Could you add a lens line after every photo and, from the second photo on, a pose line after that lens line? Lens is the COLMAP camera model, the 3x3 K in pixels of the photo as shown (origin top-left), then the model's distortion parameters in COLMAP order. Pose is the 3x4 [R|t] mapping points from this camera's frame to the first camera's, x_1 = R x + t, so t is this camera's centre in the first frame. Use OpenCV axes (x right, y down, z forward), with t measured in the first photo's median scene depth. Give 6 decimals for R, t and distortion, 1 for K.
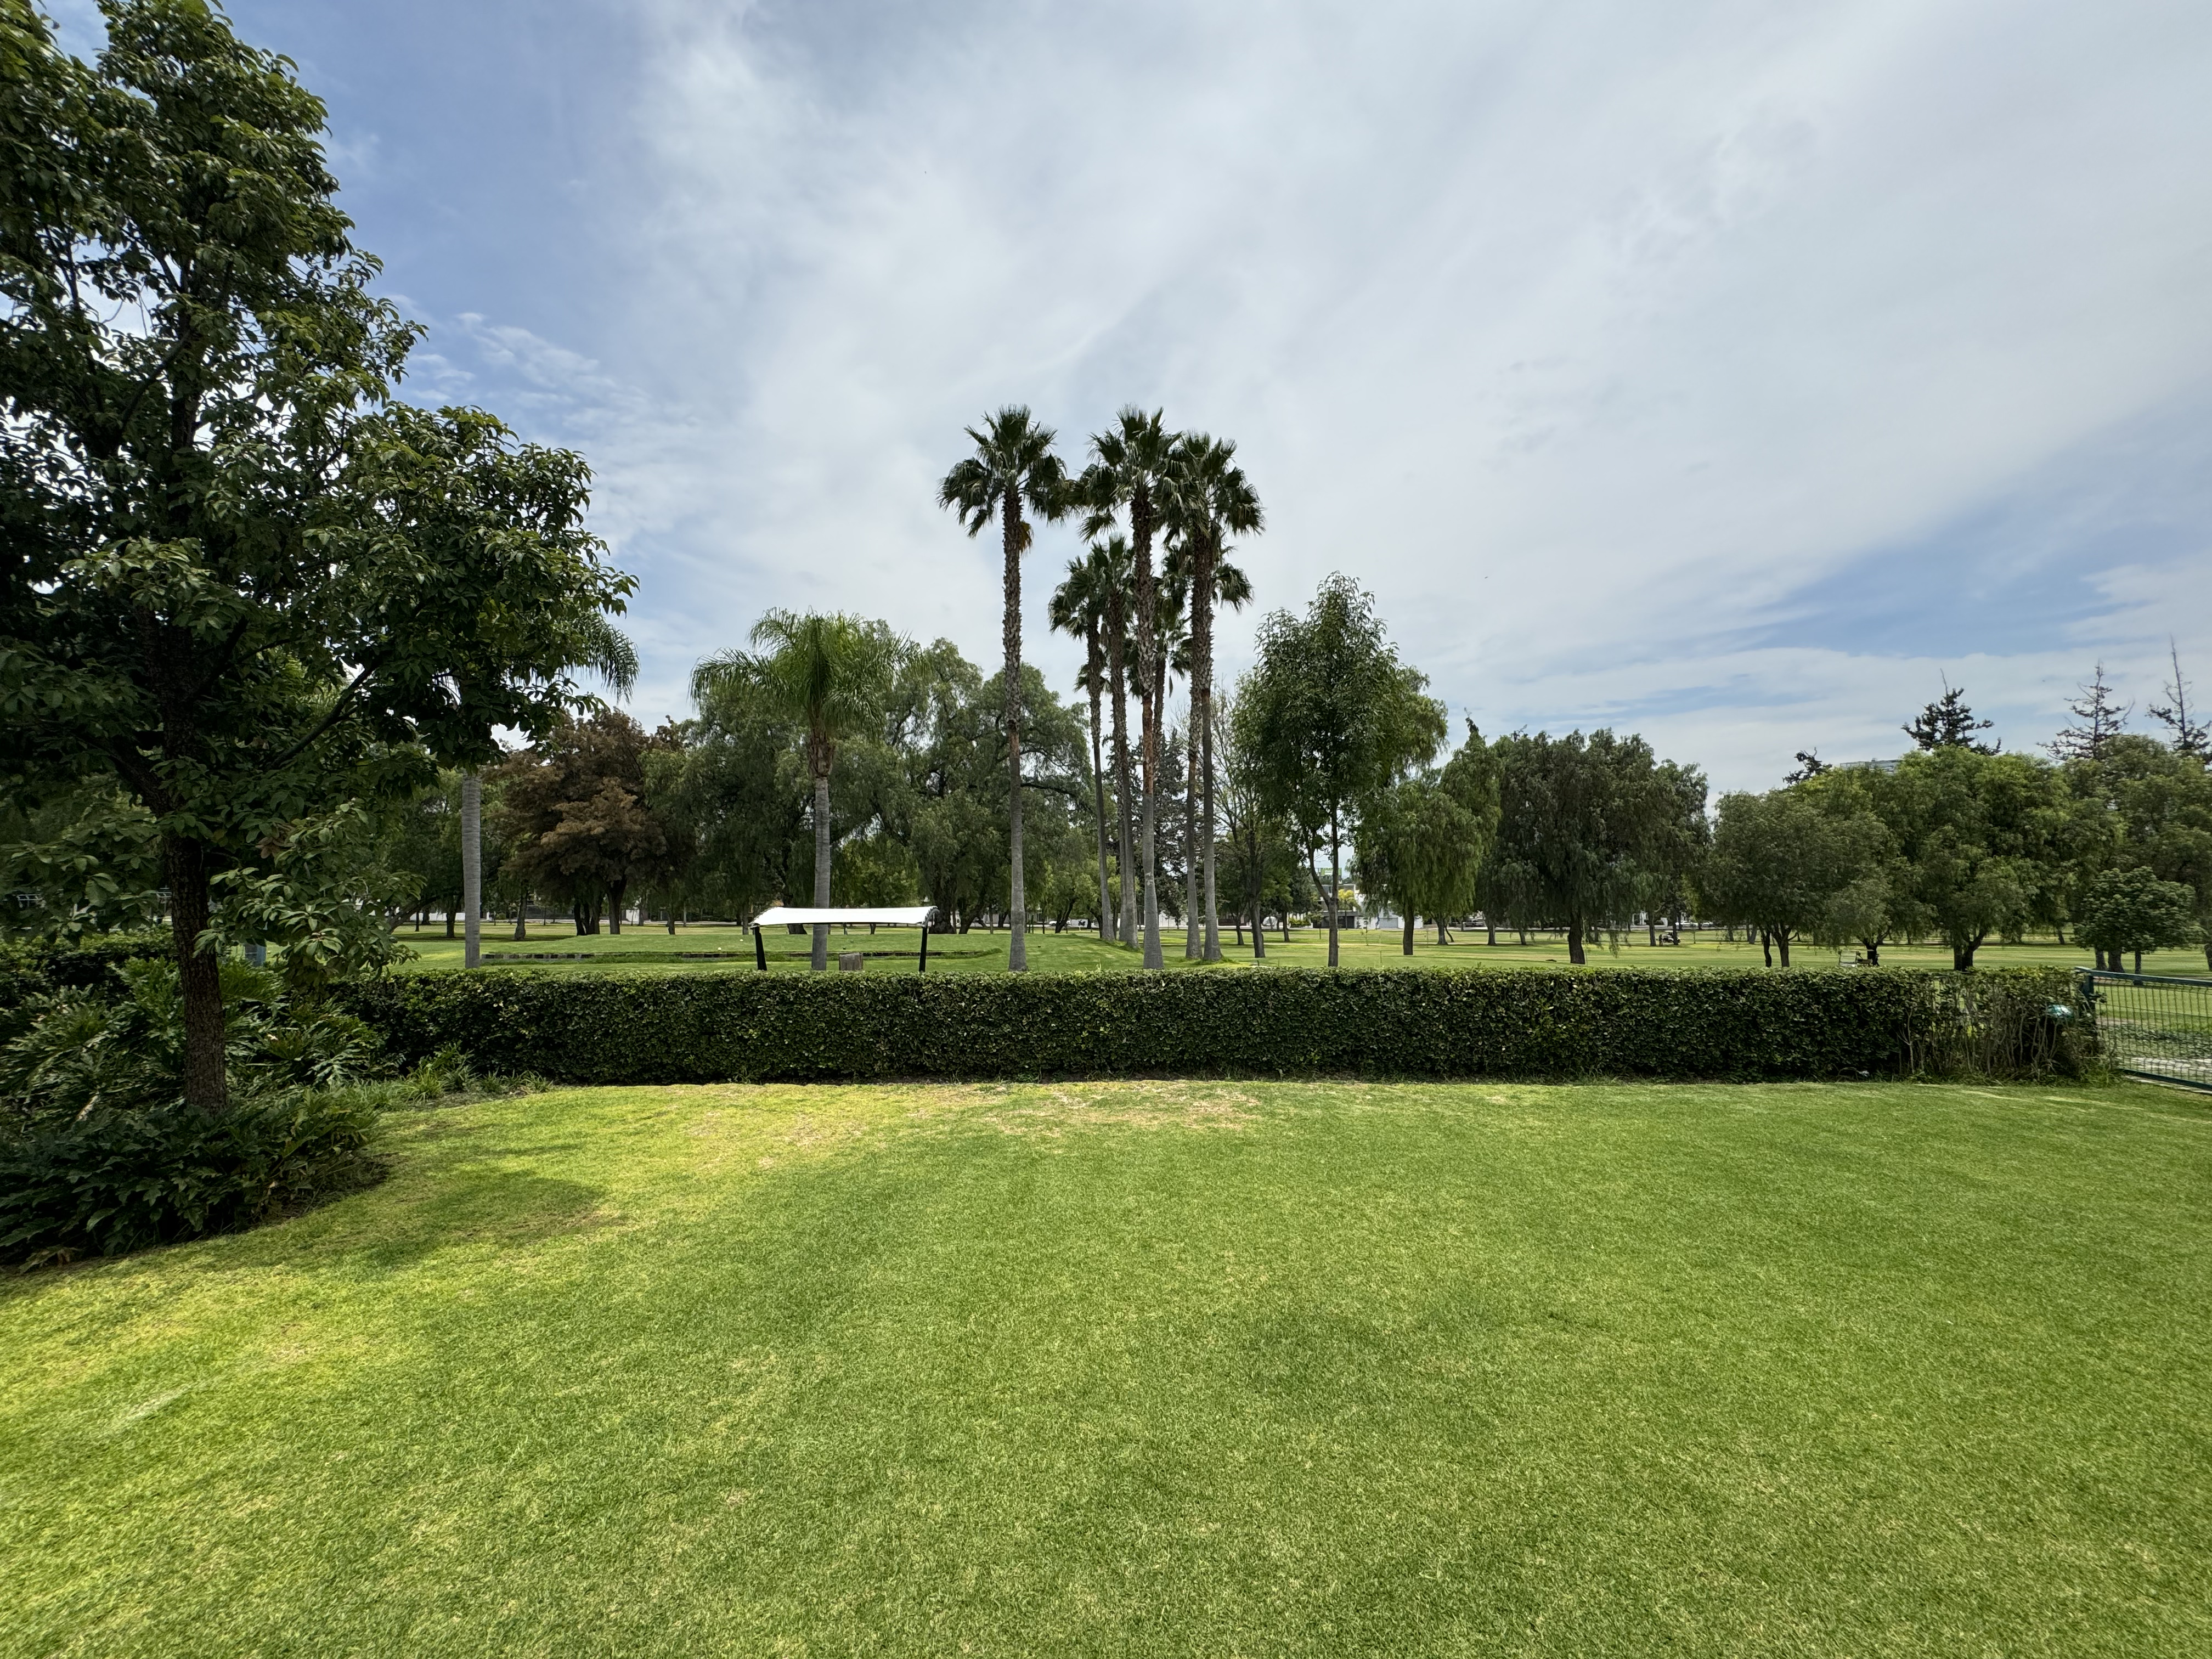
lens RADIAL K [[918.6, 0, 1106.0], [0, 918.6, 829.5], [0, 0, 1]] dist [-0.000693, -0.000065]
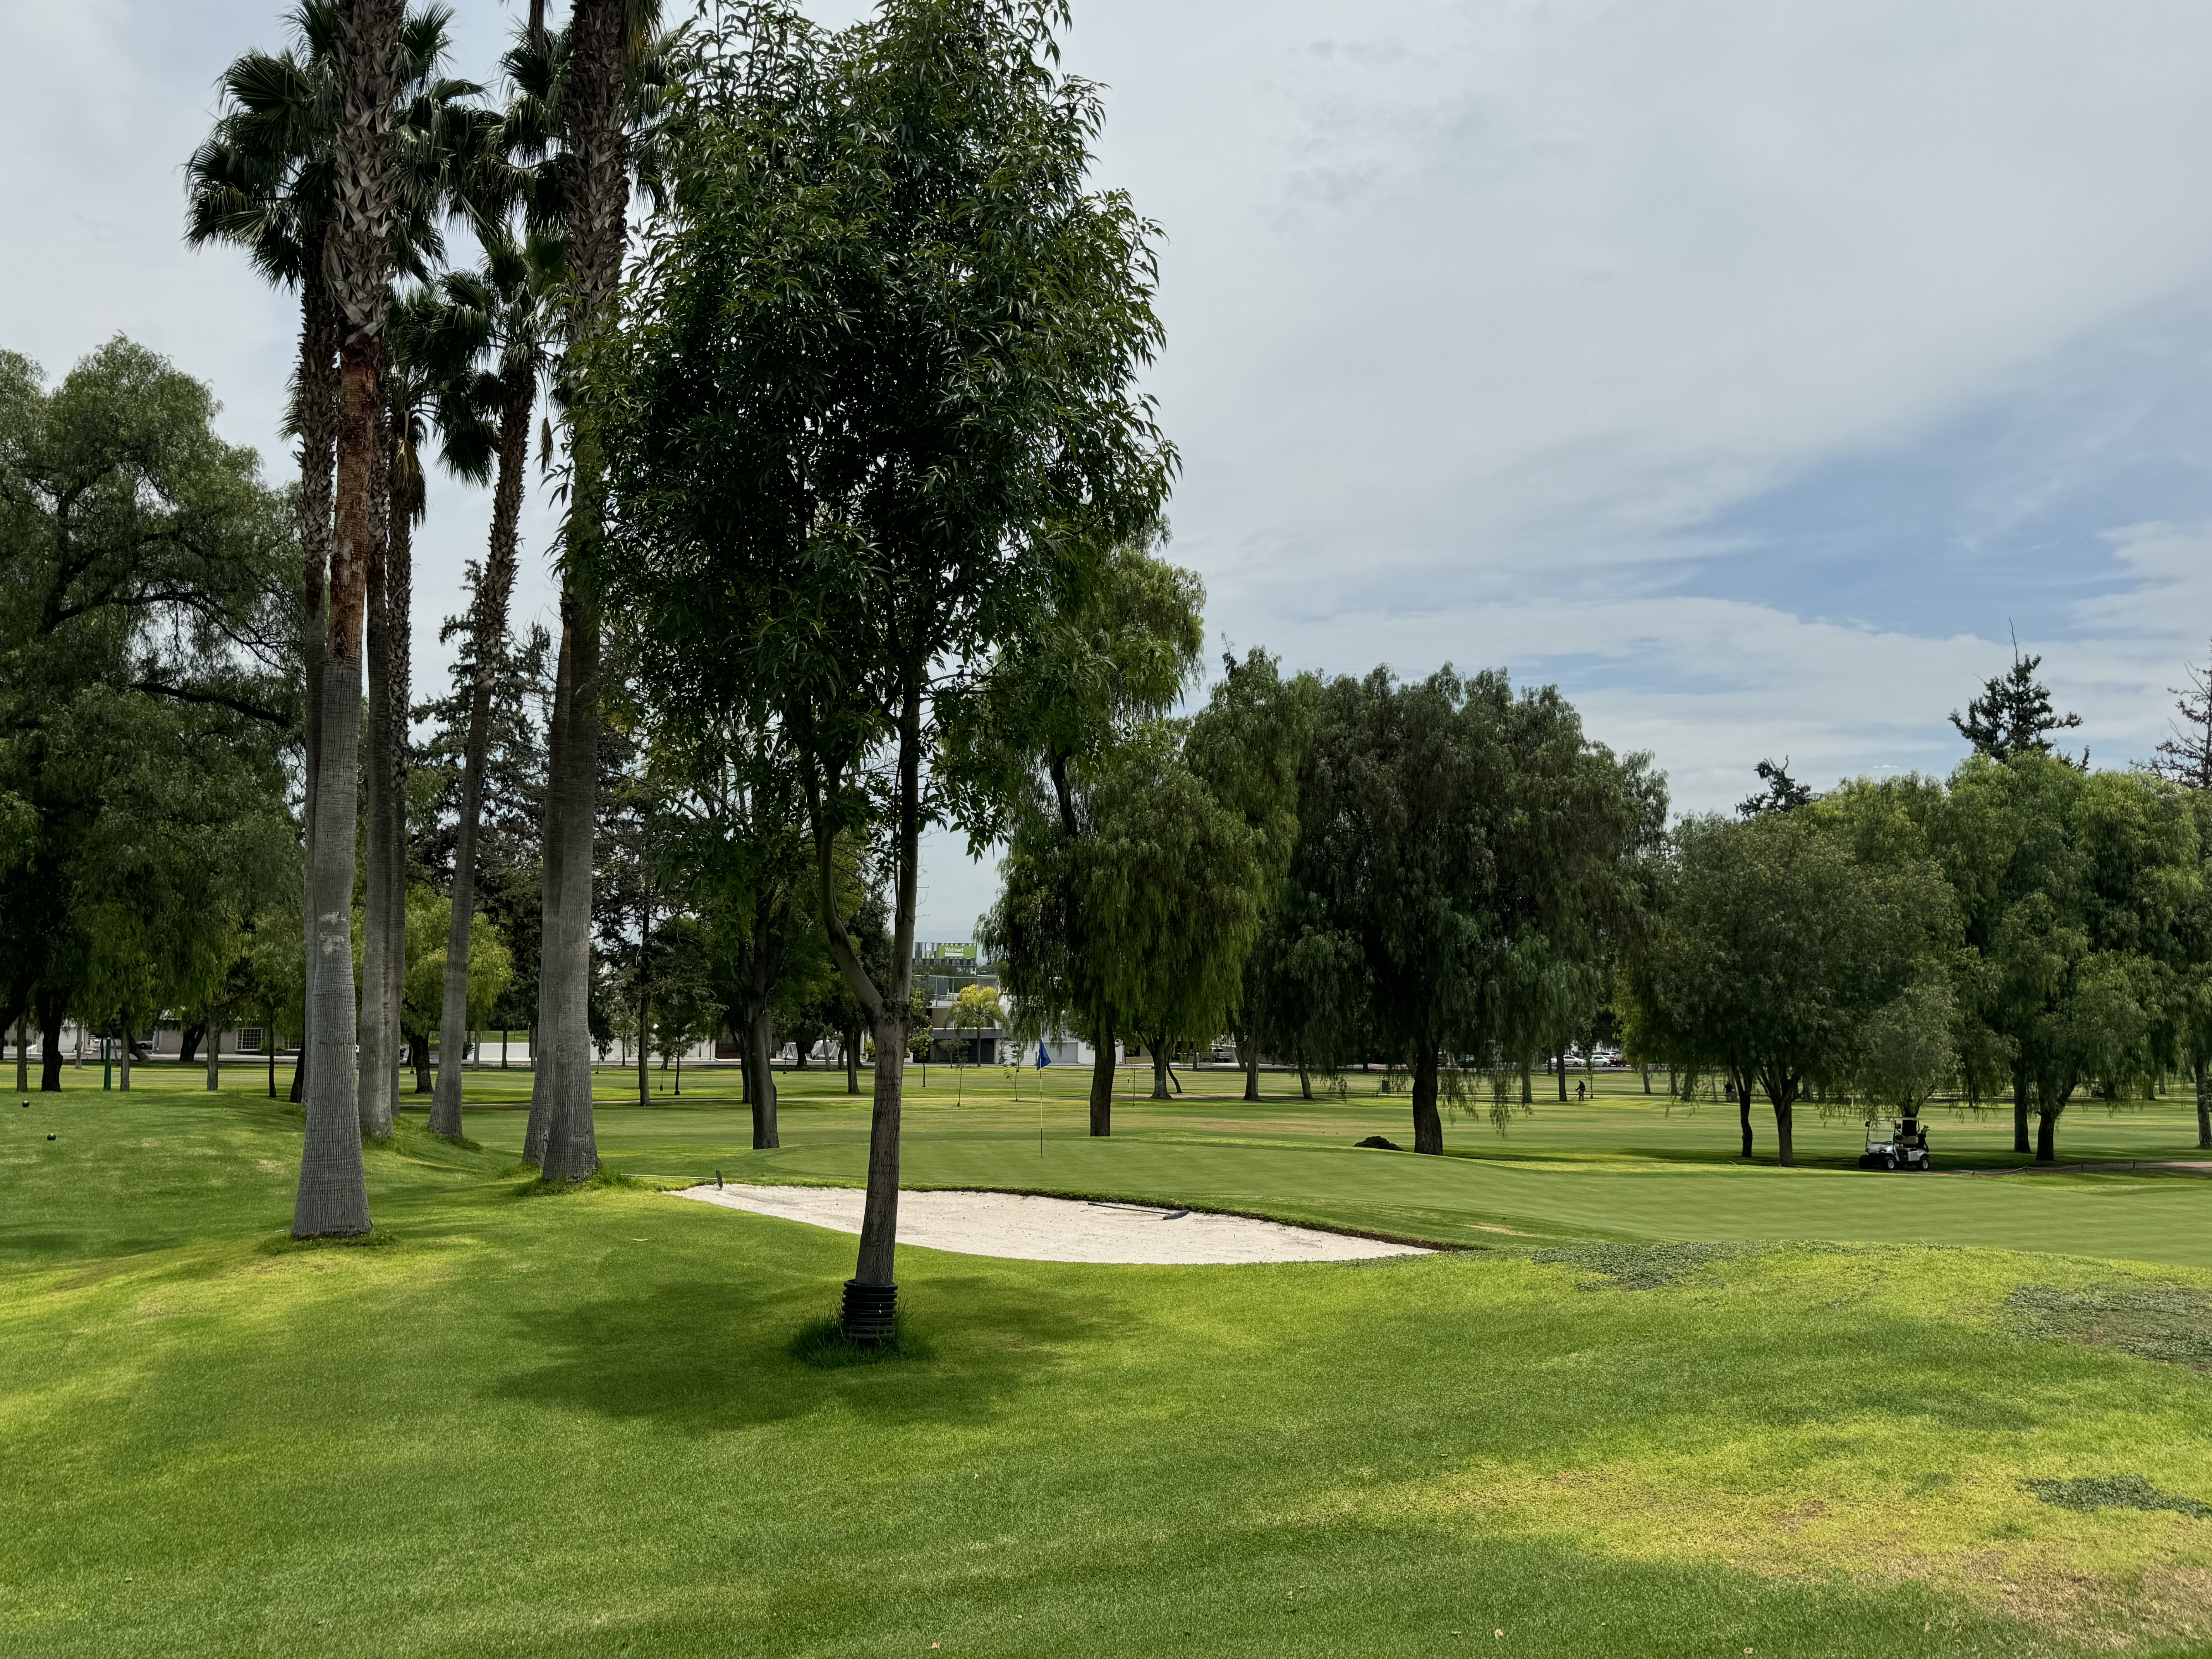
lens RADIAL K [[1748.1, 0, 1106.0], [0, 1748.1, 829.5], [0, 0, 1]] dist [0.124839, -0.215143]
pose [[0.948050, 0.048128, 0.314459, 0.048161], [-0.041155, 0.998738, -0.028783, 0.011762], [-0.315447, 0.014346, 0.948835, 0.160957]]
